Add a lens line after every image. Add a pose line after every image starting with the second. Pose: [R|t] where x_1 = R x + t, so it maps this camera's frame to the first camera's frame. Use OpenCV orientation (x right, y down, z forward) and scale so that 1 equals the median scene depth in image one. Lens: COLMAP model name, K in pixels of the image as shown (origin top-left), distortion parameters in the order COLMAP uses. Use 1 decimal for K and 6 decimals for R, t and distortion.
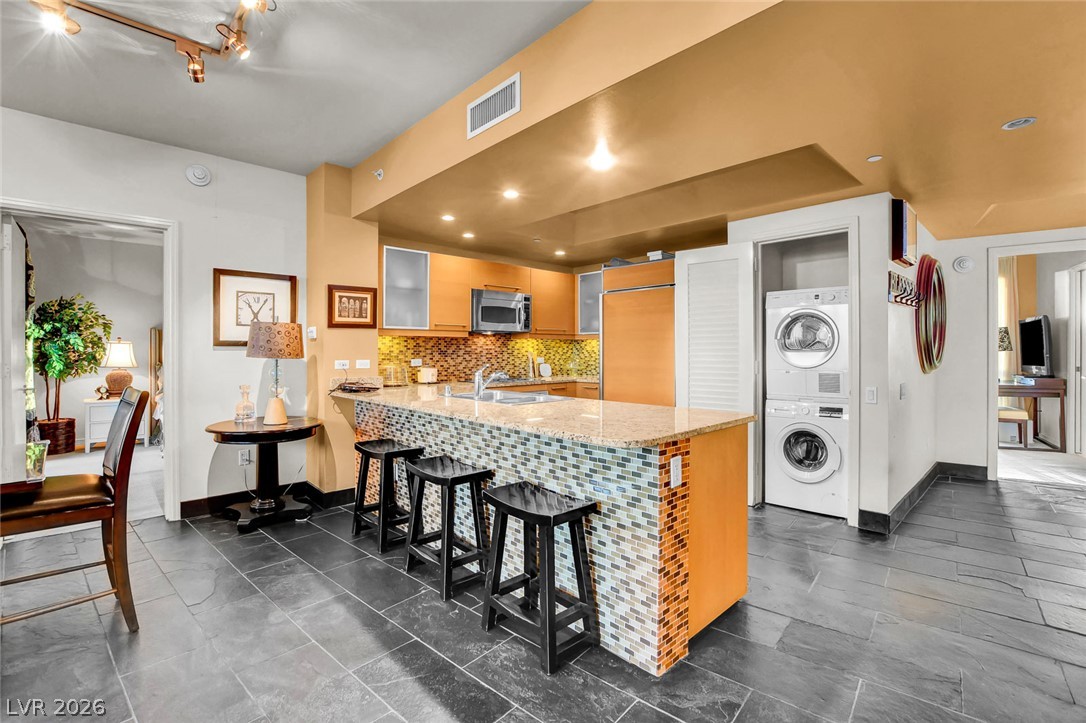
lens RADIAL K [[489.1, 0, 549.2], [0, 489.1, 353.7], [0, 0, 1]] dist [-0.037882, 0.007246]
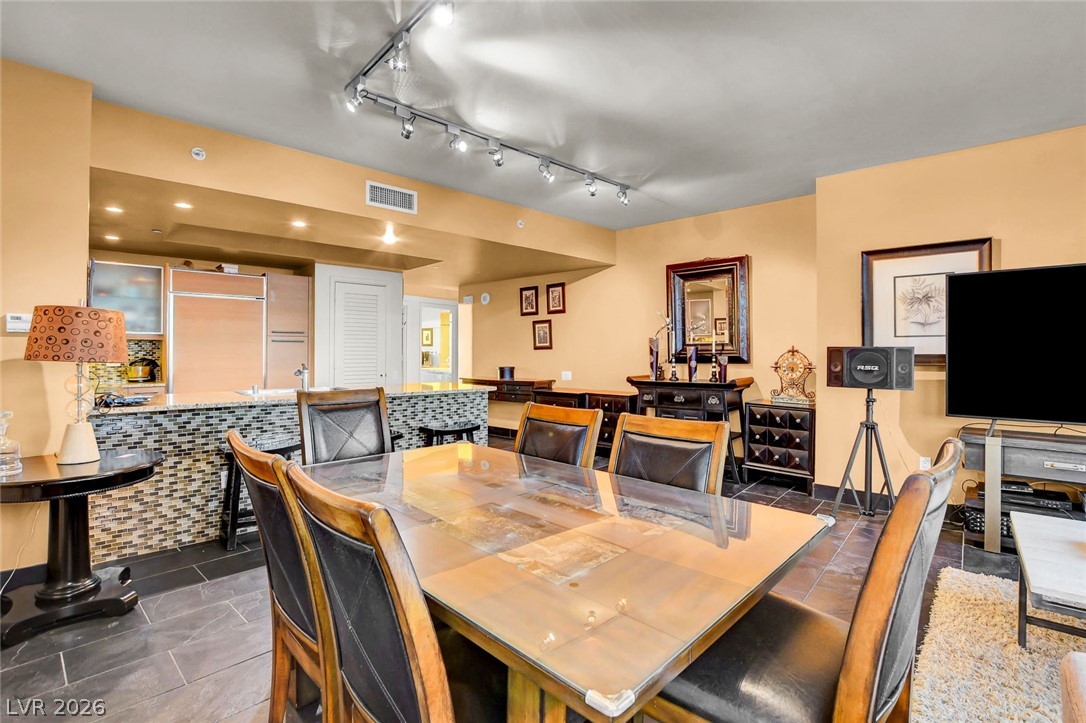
lens RADIAL K [[489.1, 0, 538.9], [0, 489.1, 352.6], [0, 0, 1]] dist [-0.037882, 0.007246]
pose [[0.000639, 0.002613, 0.999996, -1.032013], [0.004300, 0.999987, -0.002616, 0.000046], [-0.999991, 0.004302, 0.000627, 0.321584]]
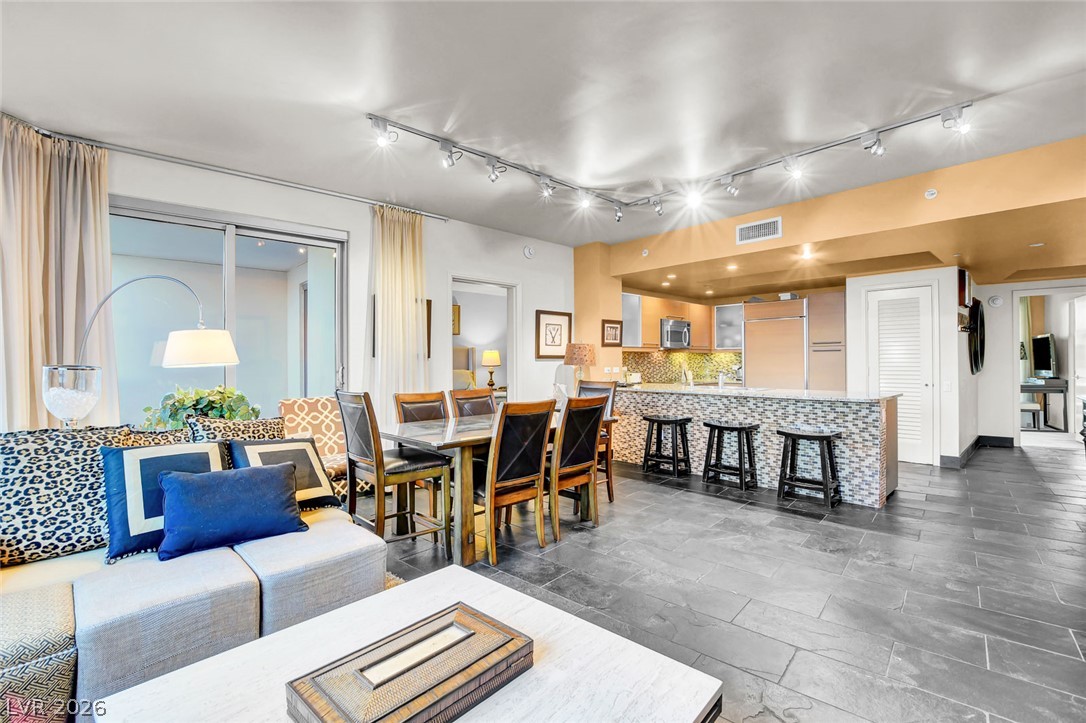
lens RADIAL K [[489.1, 0, 543.1], [0, 489.1, 361.1], [0, 0, 1]] dist [-0.037882, 0.007246]
pose [[0.999912, -0.004023, -0.012632, -0.566886], [0.003924, 0.999961, -0.007880, 0.004911], [0.012663, 0.007830, 0.999889, -0.537726]]
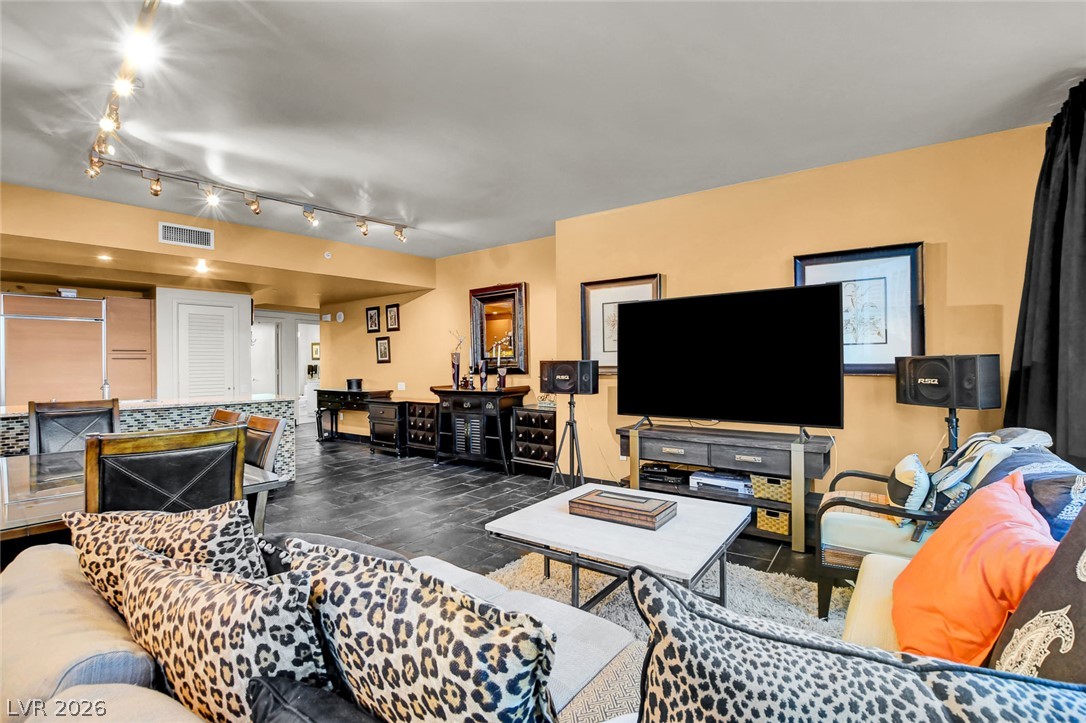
lens RADIAL K [[489.1, 0, 550.9], [0, 489.1, 364.0], [0, 0, 1]] dist [-0.037882, 0.007246]
pose [[-0.097426, 0.001647, 0.995241, -1.251253], [0.014587, 0.999894, -0.000227, -0.002401], [-0.995136, 0.014495, -0.097440, -0.112409]]
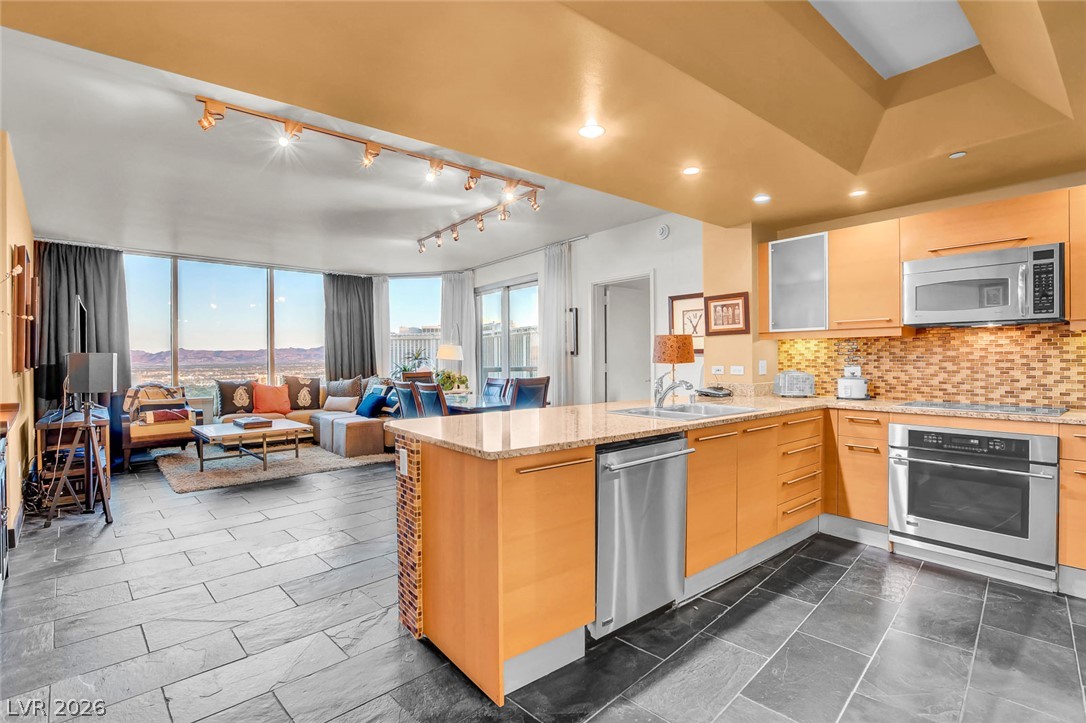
lens RADIAL K [[501.5, 0, 537.5], [0, 501.5, 360.5], [0, 0, 1]] dist [-0.038076, 0.006175]
pose [[-0.096896, 0.005064, -0.995282, 0.646415], [-0.002085, 0.999984, 0.005290, -0.002857], [0.995292, 0.002588, -0.096884, 0.656814]]
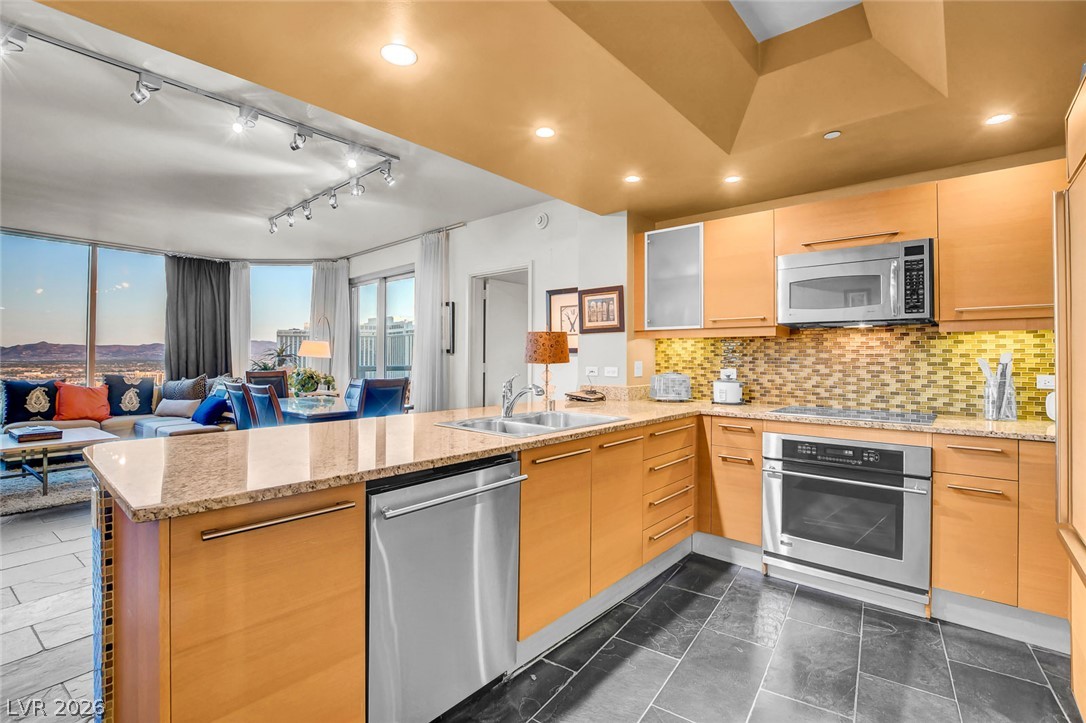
lens RADIAL K [[489.1, 0, 541.2], [0, 489.1, 351.5], [0, 0, 1]] dist [-0.037882, 0.007246]
pose [[0.084394, -0.011952, -0.996361, 0.491556], [-0.012314, 0.999839, -0.013036, -0.002471], [0.996356, 0.013370, 0.084233, 0.754203]]
